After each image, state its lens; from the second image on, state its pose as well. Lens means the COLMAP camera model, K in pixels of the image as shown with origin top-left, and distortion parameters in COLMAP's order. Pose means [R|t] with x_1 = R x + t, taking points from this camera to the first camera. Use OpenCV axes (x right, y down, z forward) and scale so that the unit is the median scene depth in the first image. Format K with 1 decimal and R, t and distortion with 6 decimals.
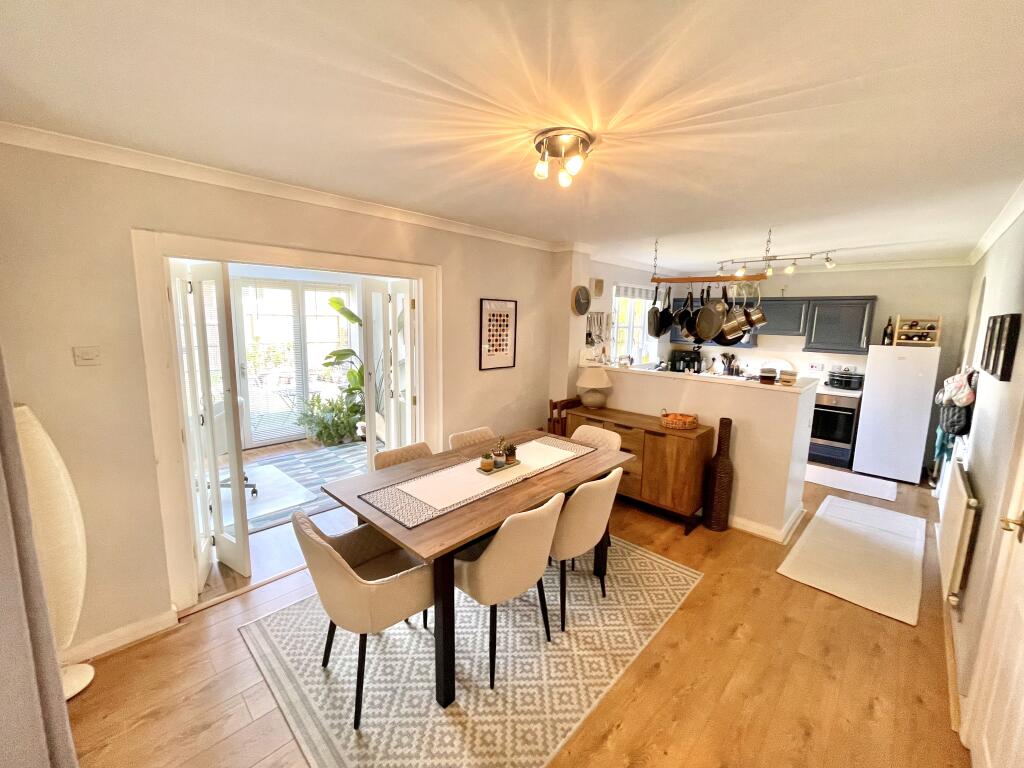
lens RADIAL K [[412.3, 0, 512.0], [0, 412.3, 384.0], [0, 0, 1]] dist [-0.002012, -0.000088]
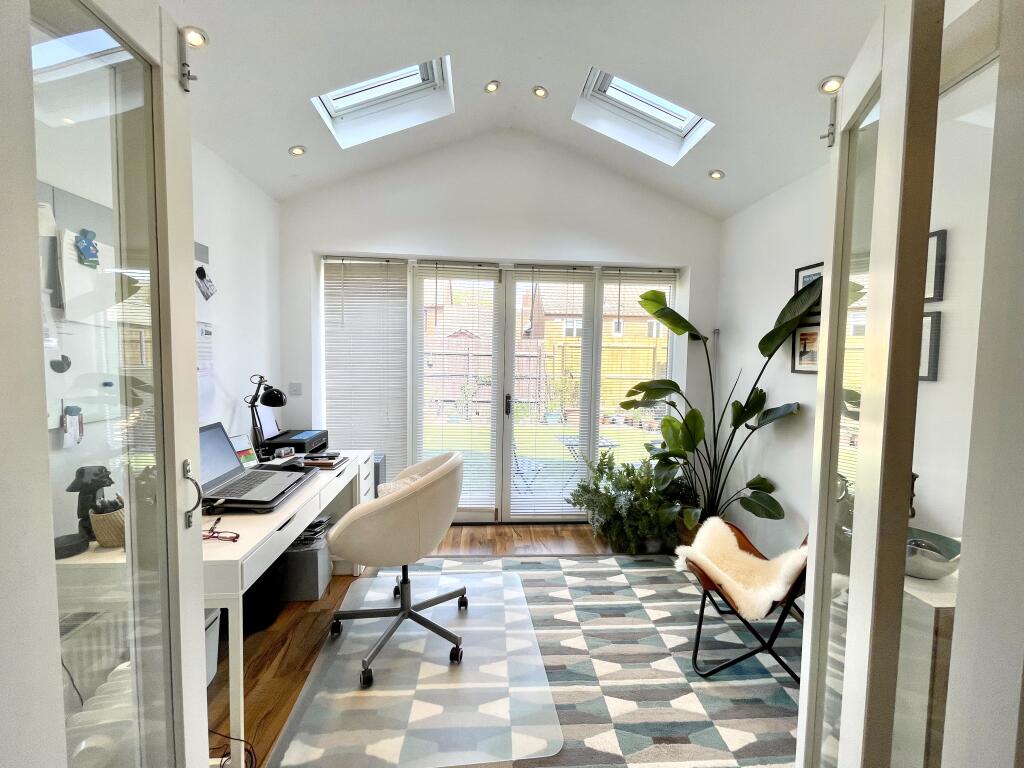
lens RADIAL K [[412.3, 0, 512.0], [0, 412.3, 384.0], [0, 0, 1]] dist [-0.002012, -0.000088]
pose [[0.746577, 0.026548, -0.664769, -0.193659], [-0.102939, 0.991780, -0.075999, -0.016200], [0.657287, 0.125170, 0.743173, 0.474411]]
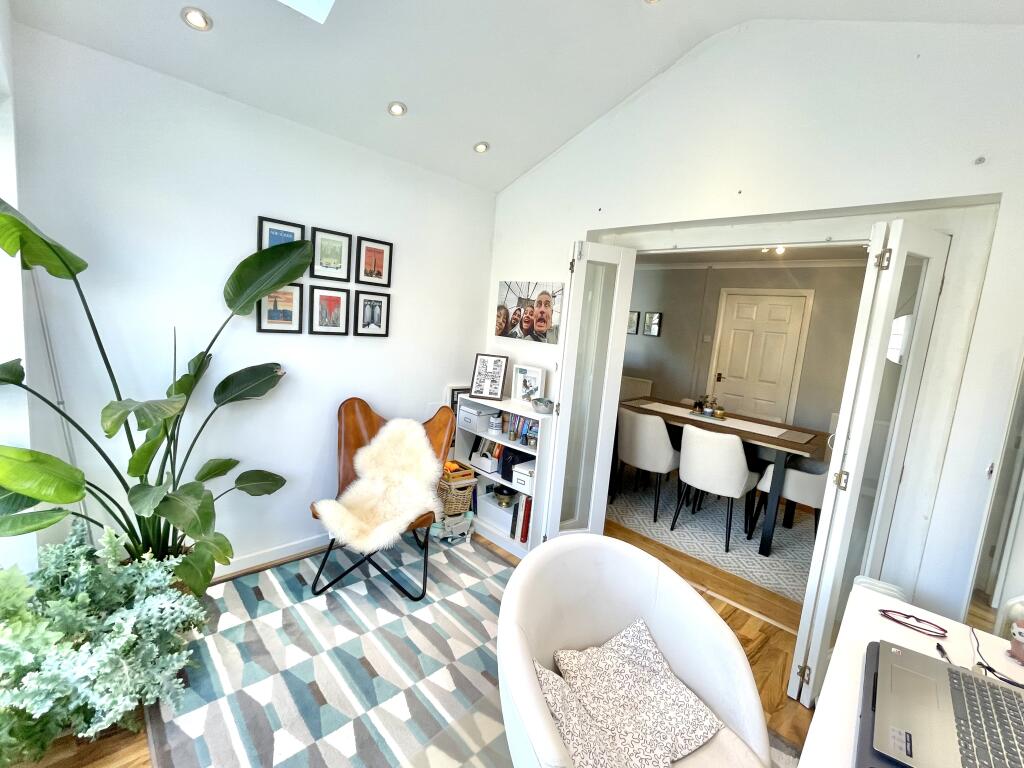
lens RADIAL K [[443.5, 0, 512.0], [0, 443.5, 384.0], [0, 0, 1]] dist [0.000265, 0.000048]
pose [[0.026074, -0.176489, 0.983957, -0.695351], [0.080374, 0.981475, 0.173914, -0.099082], [-0.996424, 0.074550, 0.039776, 0.737430]]
